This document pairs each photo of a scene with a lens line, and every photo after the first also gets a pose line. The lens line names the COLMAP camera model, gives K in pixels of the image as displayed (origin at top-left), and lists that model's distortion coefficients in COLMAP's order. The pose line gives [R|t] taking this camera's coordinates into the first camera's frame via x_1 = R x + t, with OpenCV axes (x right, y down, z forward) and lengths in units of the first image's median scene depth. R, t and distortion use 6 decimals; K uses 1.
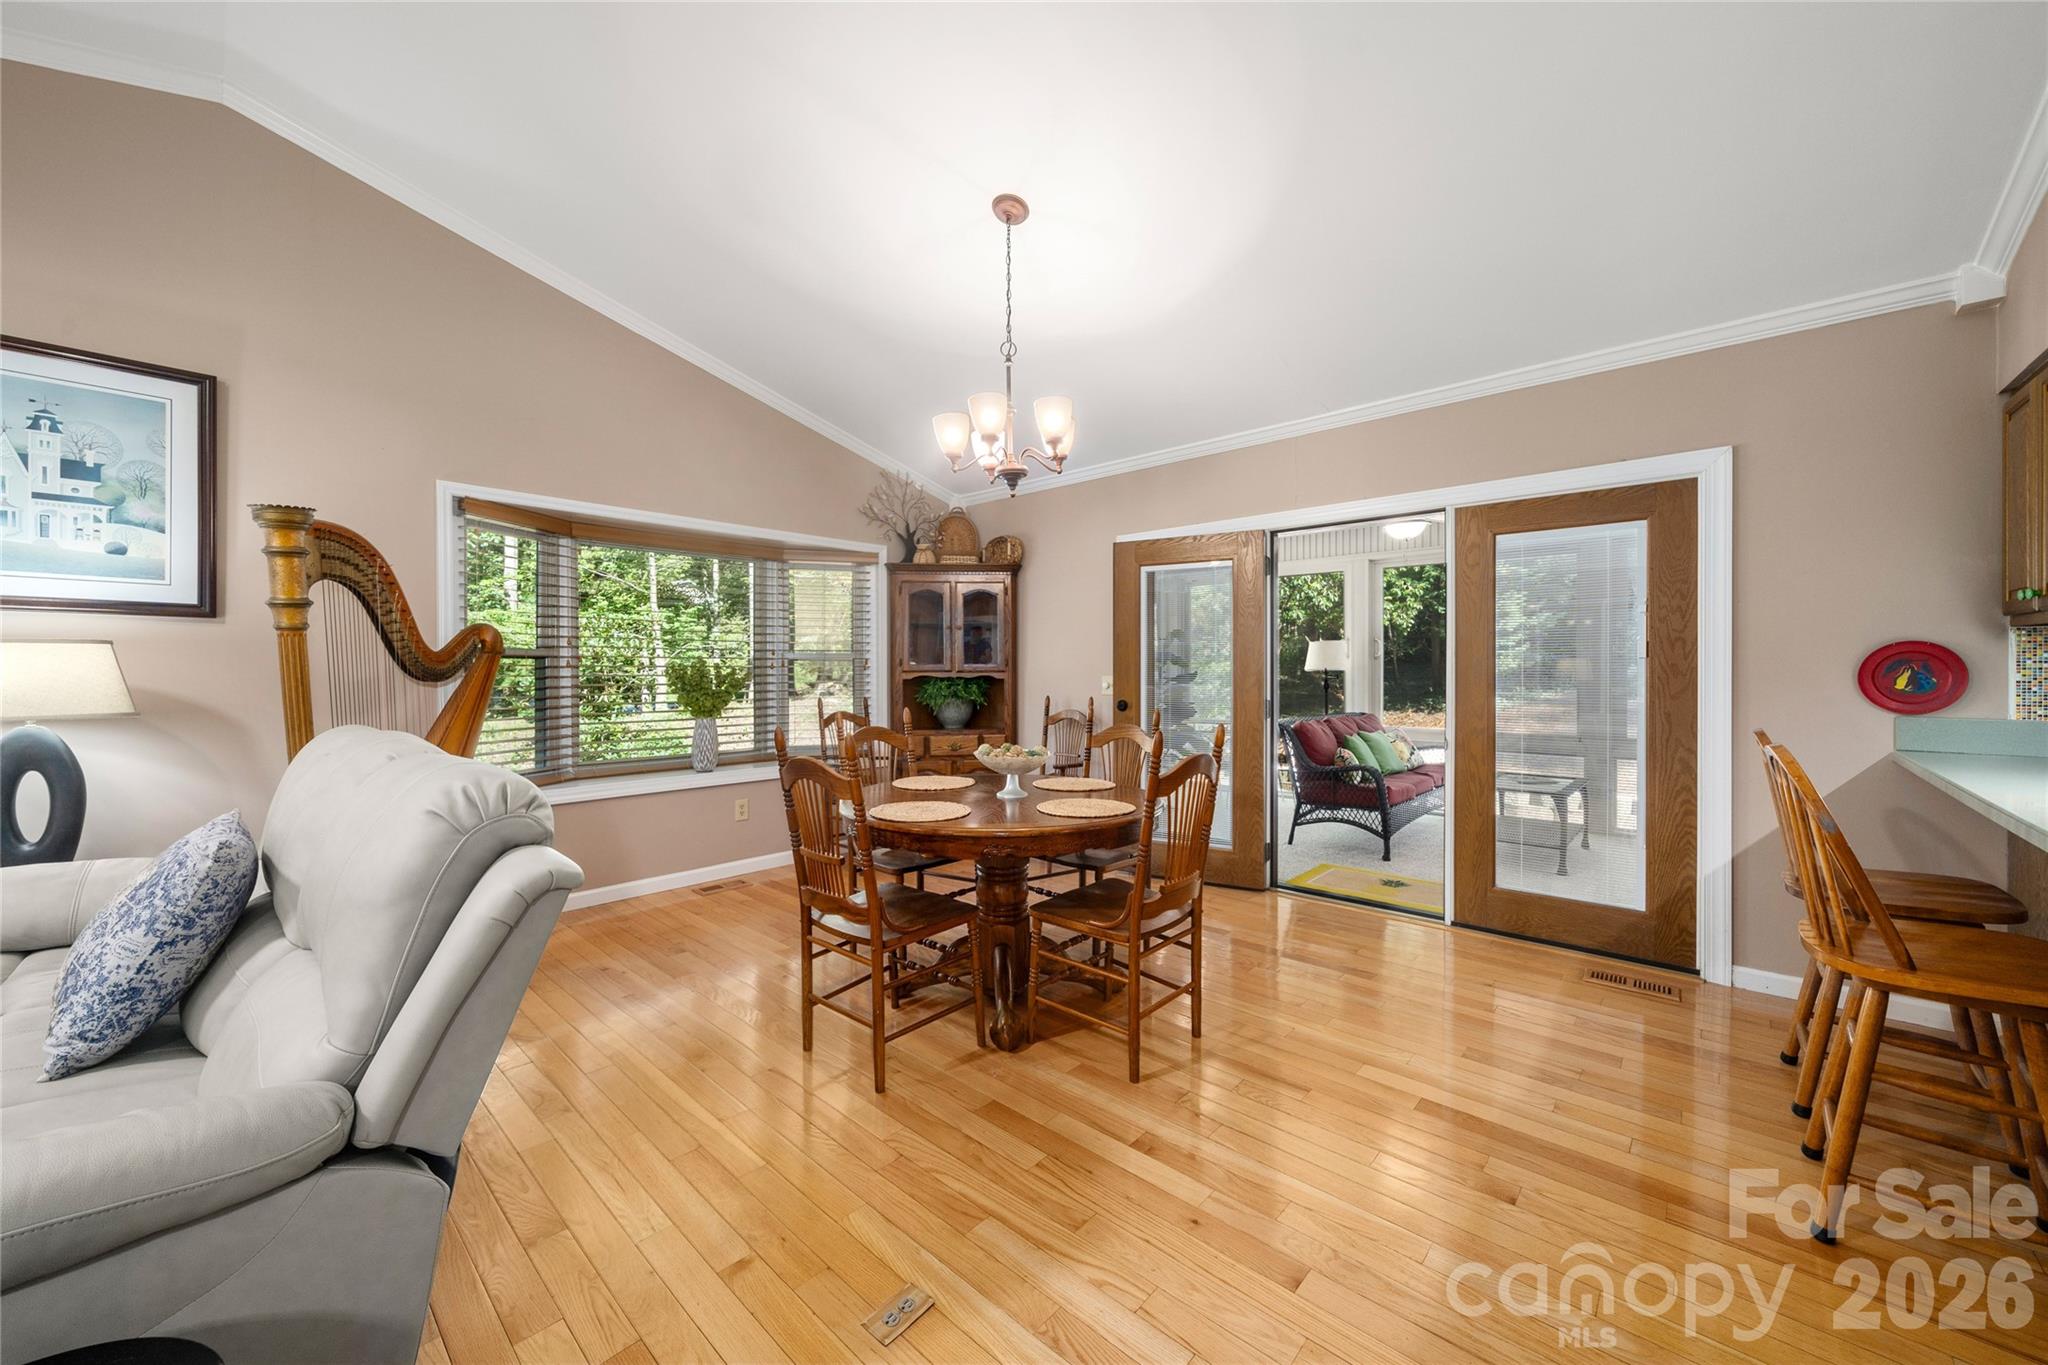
lens RADIAL K [[783.2, 0, 1018.7], [0, 783.2, 668.3], [0, 0, 1]] dist [-0.004194, 0.000589]
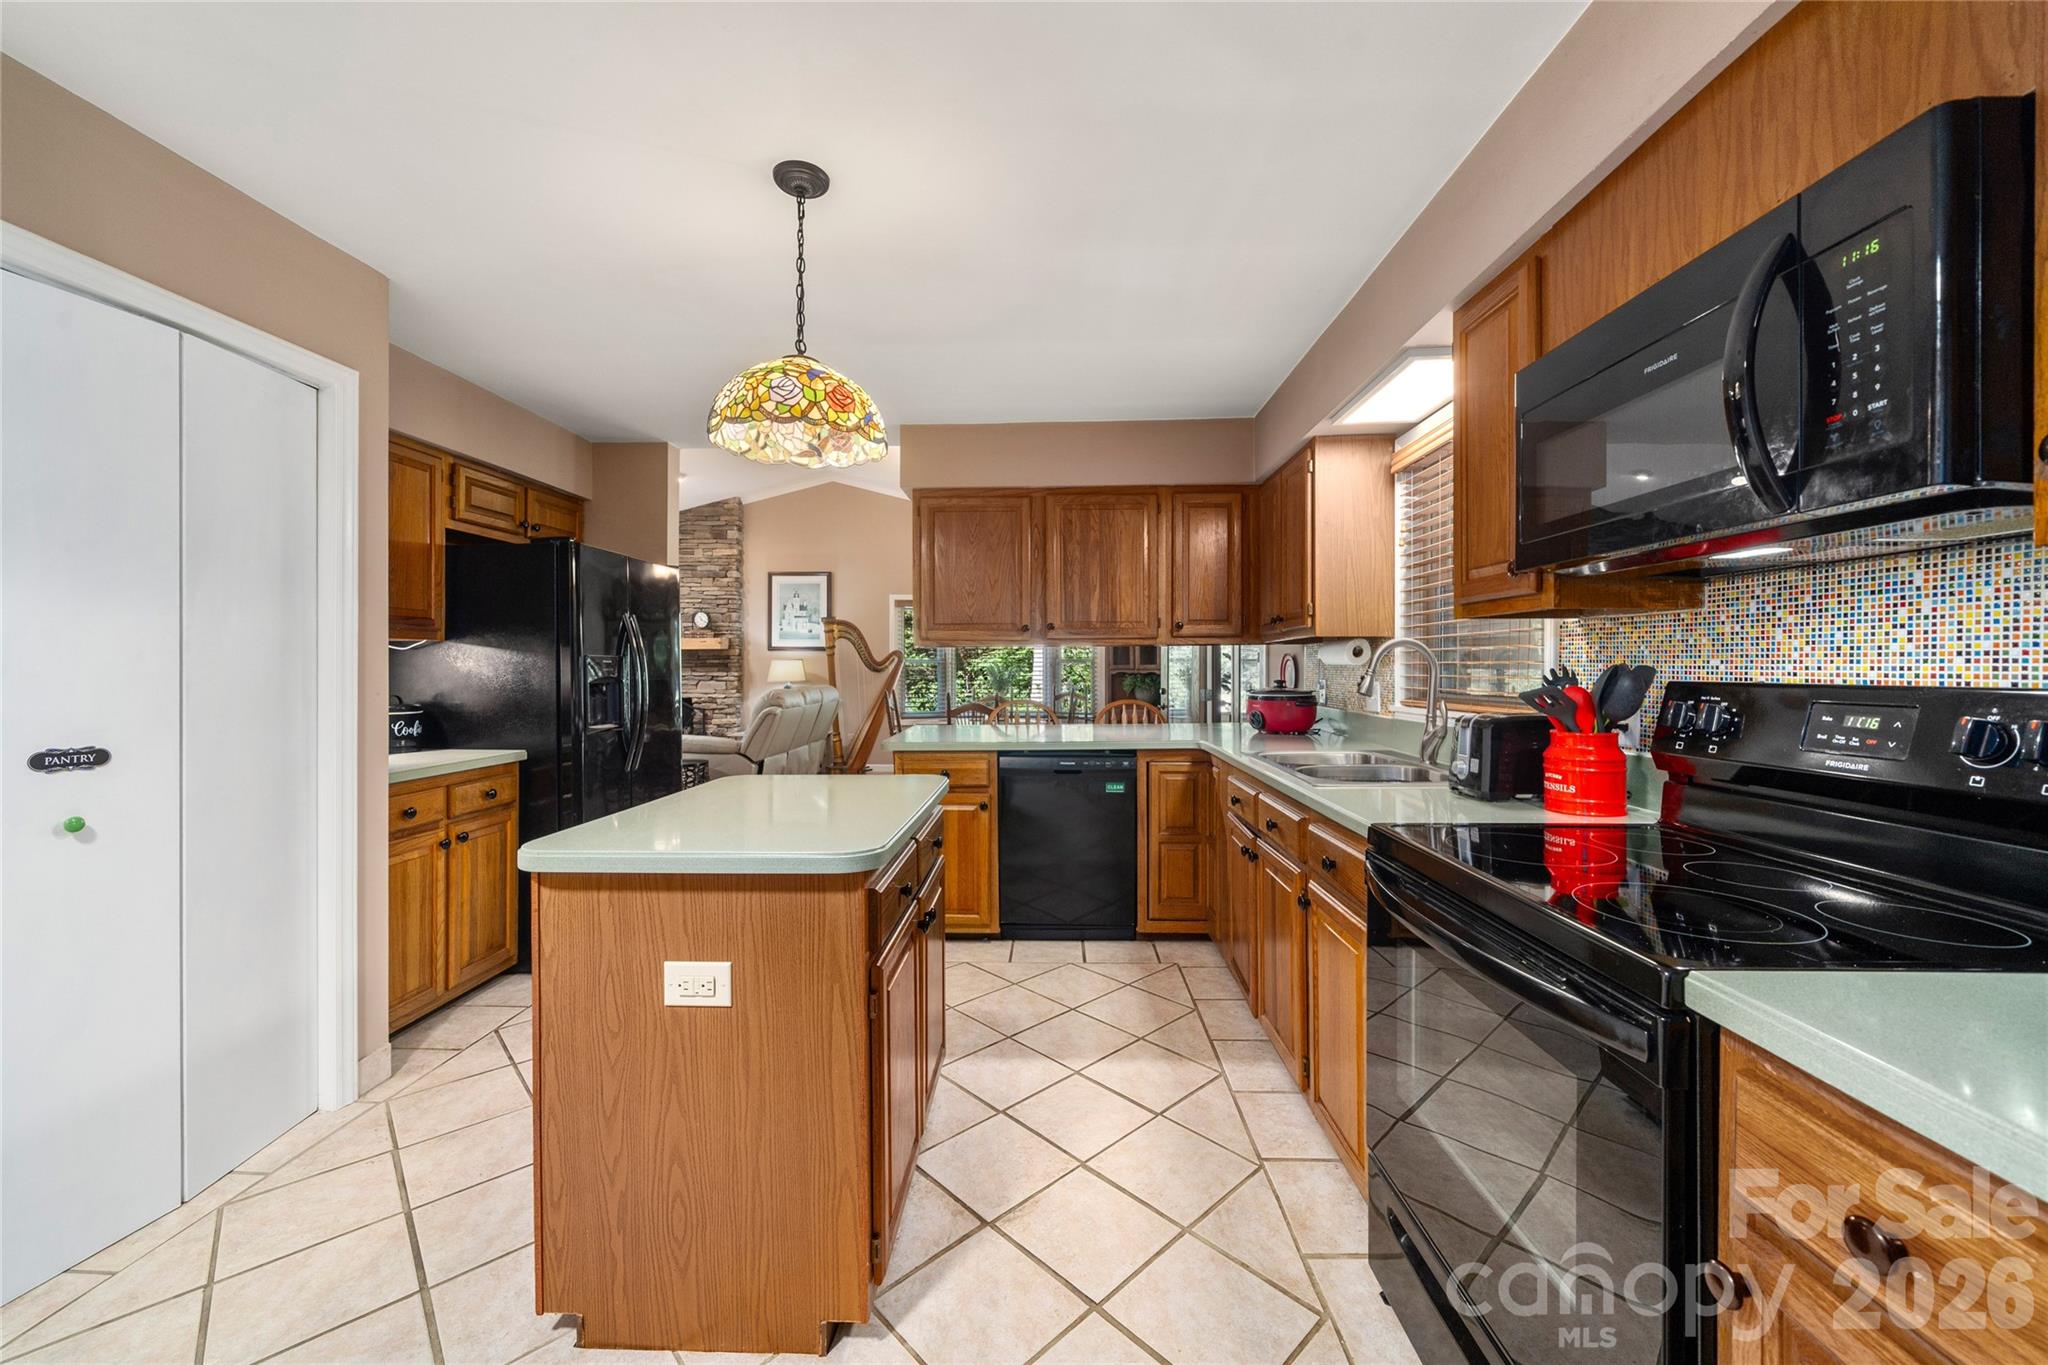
lens RADIAL K [[783.2, 0, 1027.4], [0, 783.2, 665.6], [0, 0, 1]] dist [-0.004194, 0.000589]
pose [[0.650597, 0.001200, -0.759422, 1.958197], [0.001904, 0.999993, 0.003212, -0.015268], [0.759421, -0.003536, 0.650590, -0.453609]]
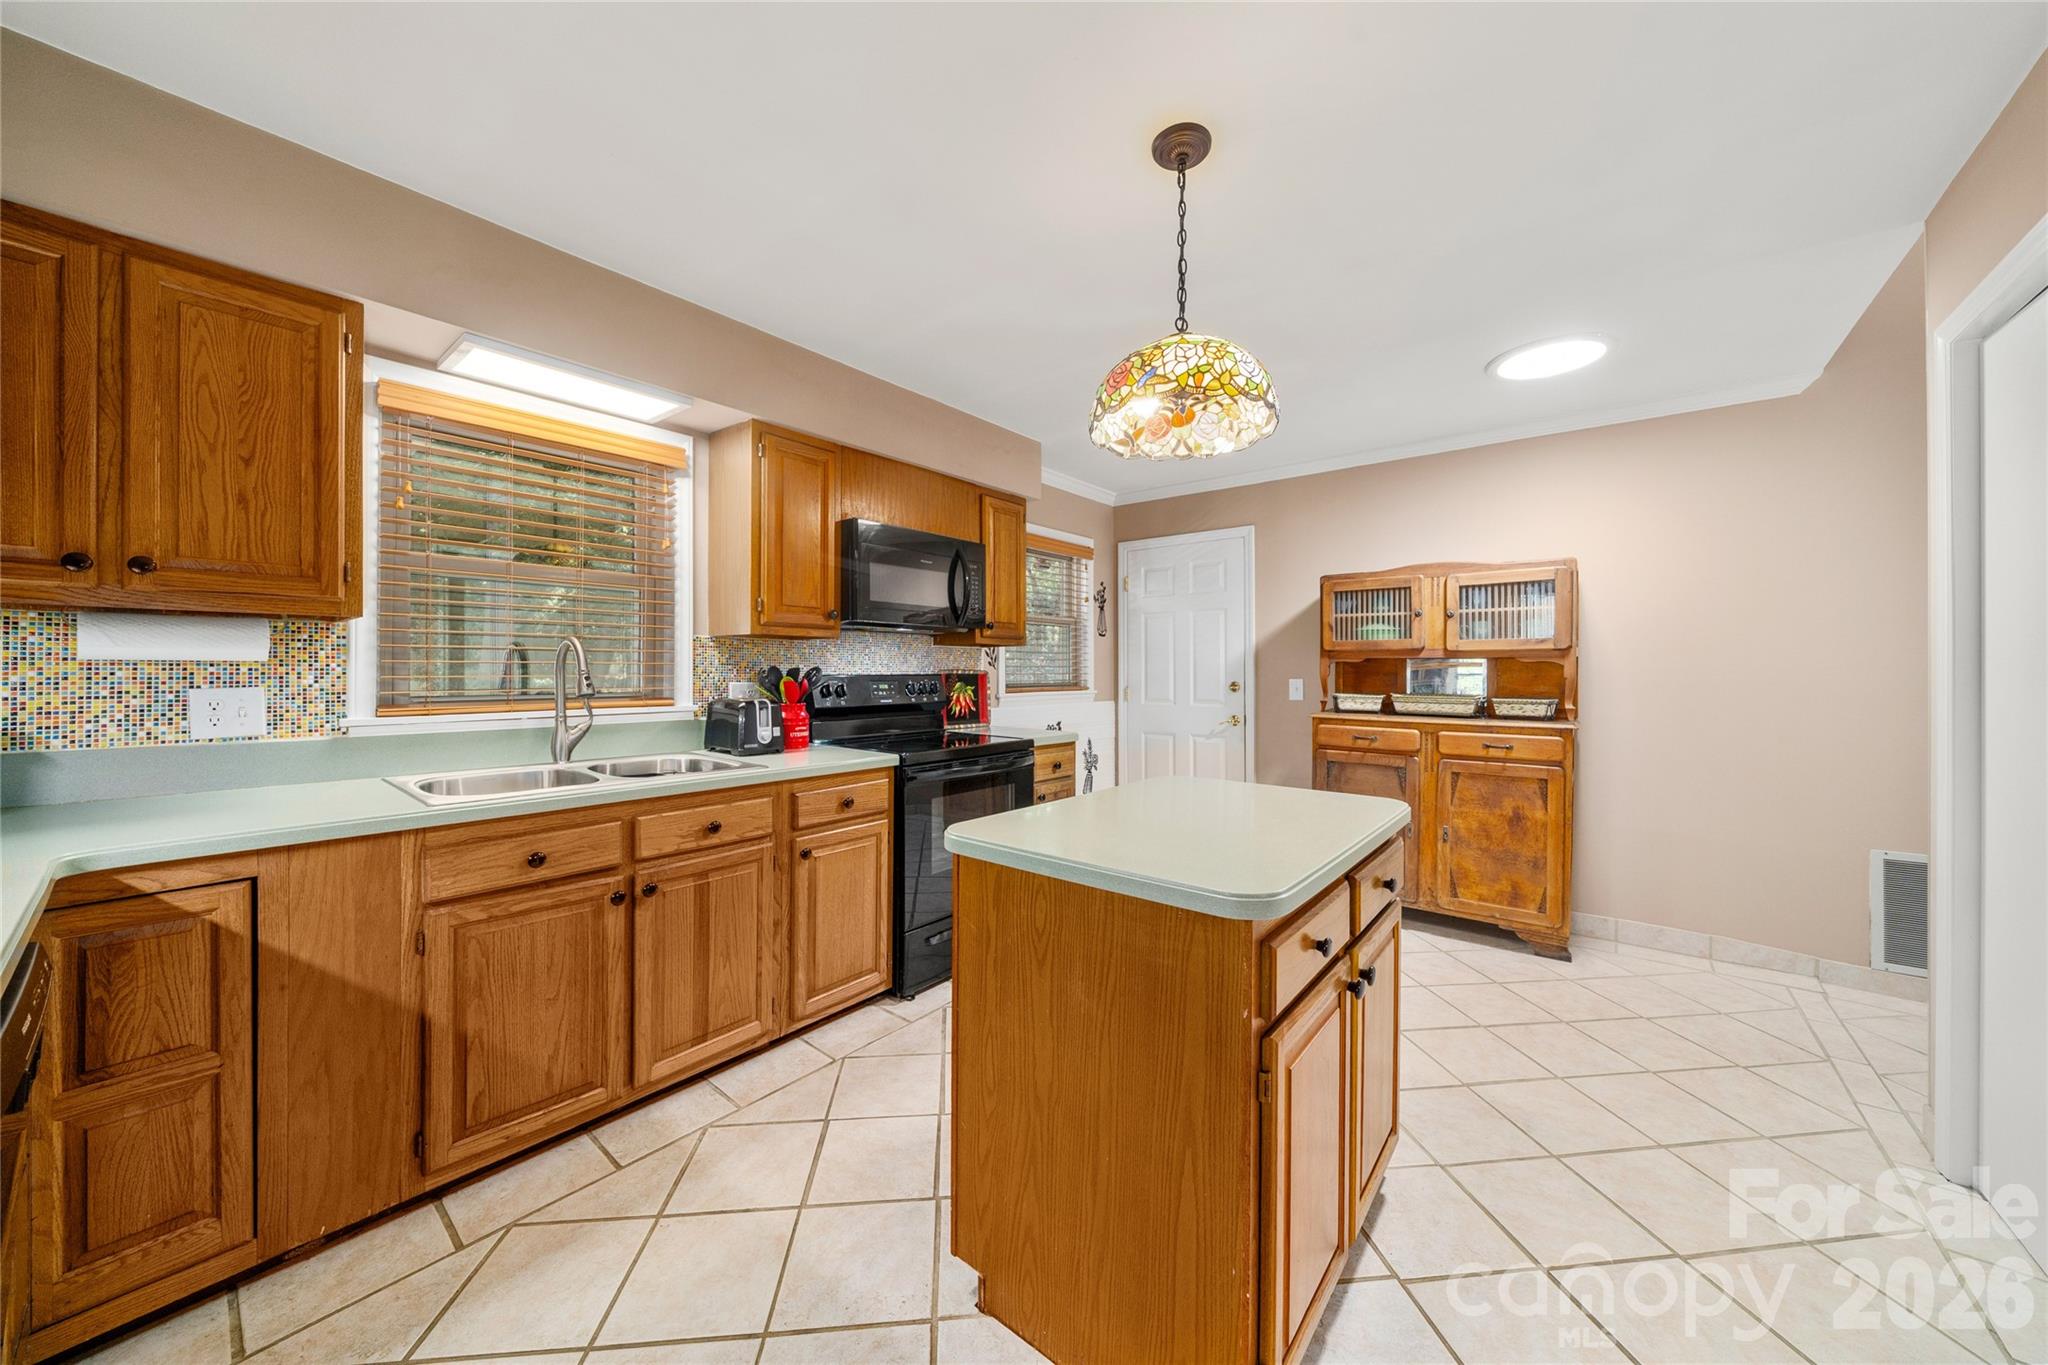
lens RADIAL K [[703.8, 0, 1022.7], [0, 703.8, 670.9], [0, 0, 1]] dist [-0.005231, -0.000243]
pose [[-0.052710, 0.002819, 0.998606, 0.740002], [-0.006527, 0.999974, -0.003167, -0.005969], [-0.998589, -0.006685, -0.052691, 0.003021]]
